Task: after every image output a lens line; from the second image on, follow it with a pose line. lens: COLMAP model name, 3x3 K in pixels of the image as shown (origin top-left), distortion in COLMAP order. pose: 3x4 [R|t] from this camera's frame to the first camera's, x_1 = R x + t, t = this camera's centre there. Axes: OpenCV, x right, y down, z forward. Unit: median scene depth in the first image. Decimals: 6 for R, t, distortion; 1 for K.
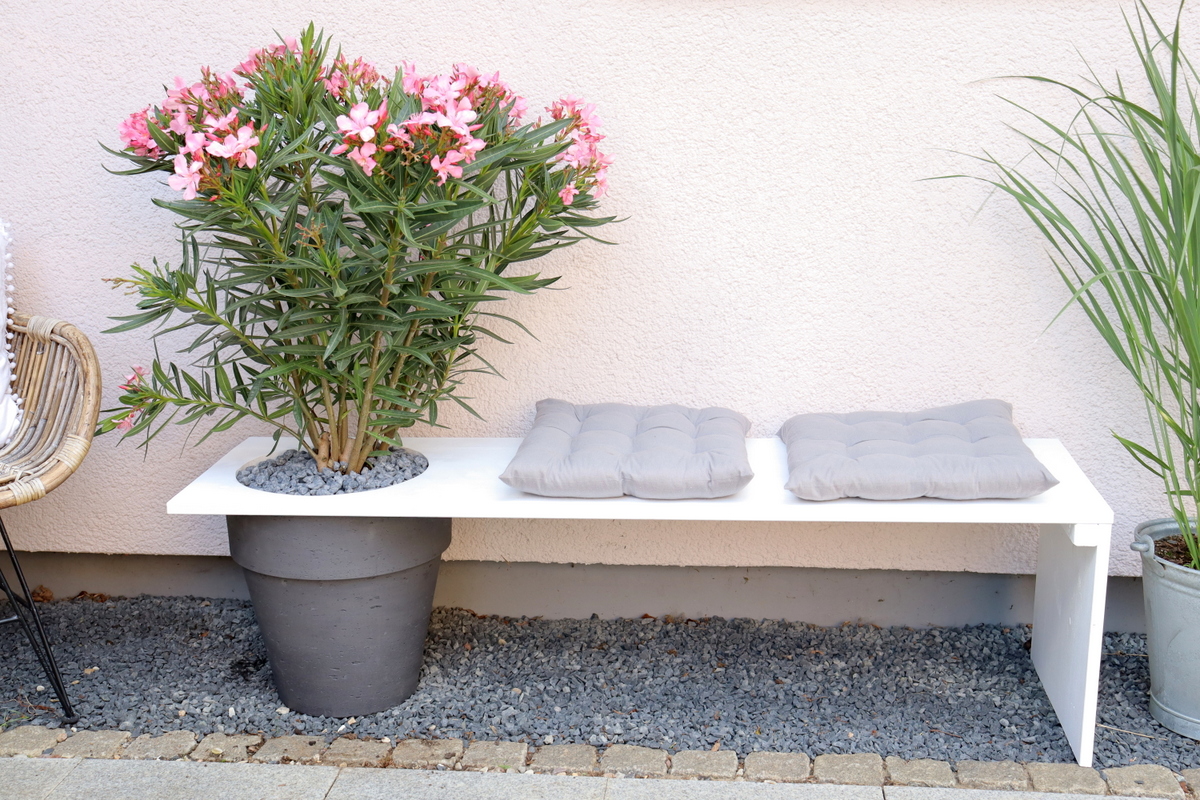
lens RADIAL K [[1581.9, 0, 600.0], [0, 1581.9, 400.0], [0, 0, 1]] dist [0.034407, 0.052033]
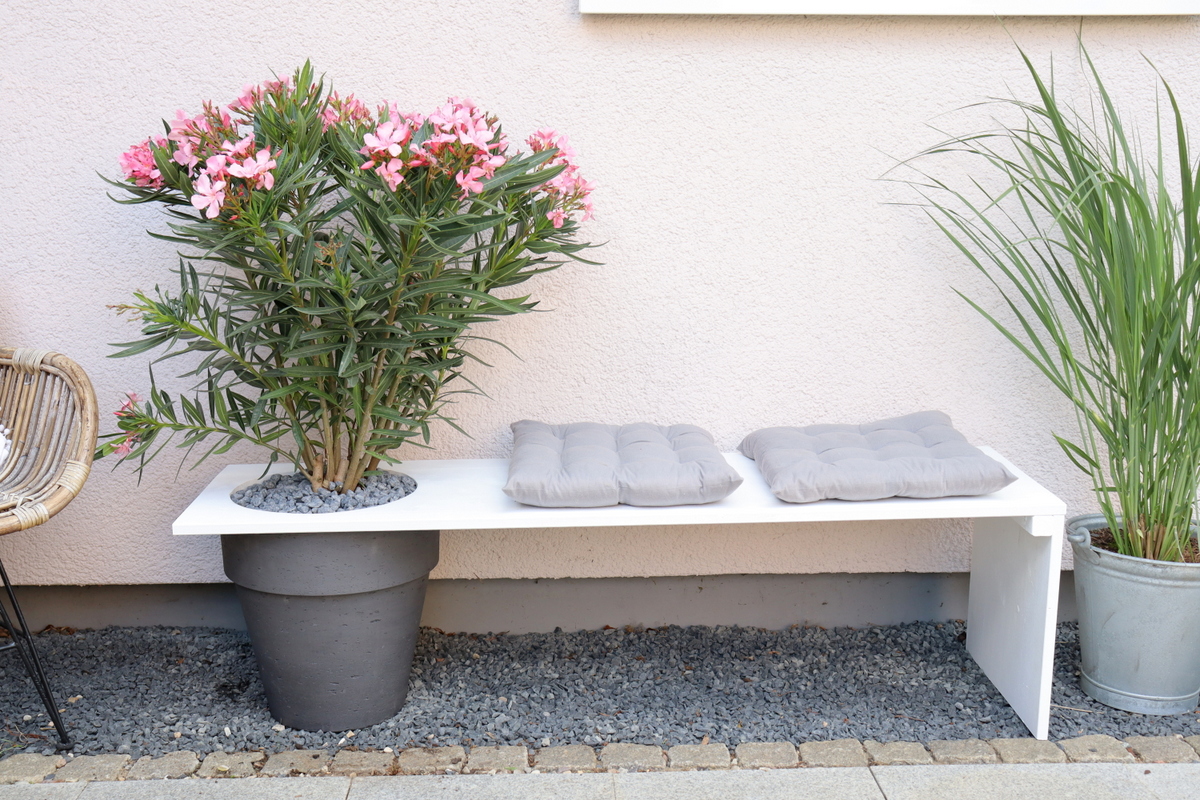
lens RADIAL K [[1468.1, 0, 600.0], [0, 1468.1, 400.0], [0, 0, 1]] dist [-0.006182, 0.053262]
pose [[0.991229, -0.018551, 0.130849, -0.116162], [0.024269, 0.998813, -0.042239, 0.030029], [-0.129910, 0.045044, 0.990502, 0.026133]]
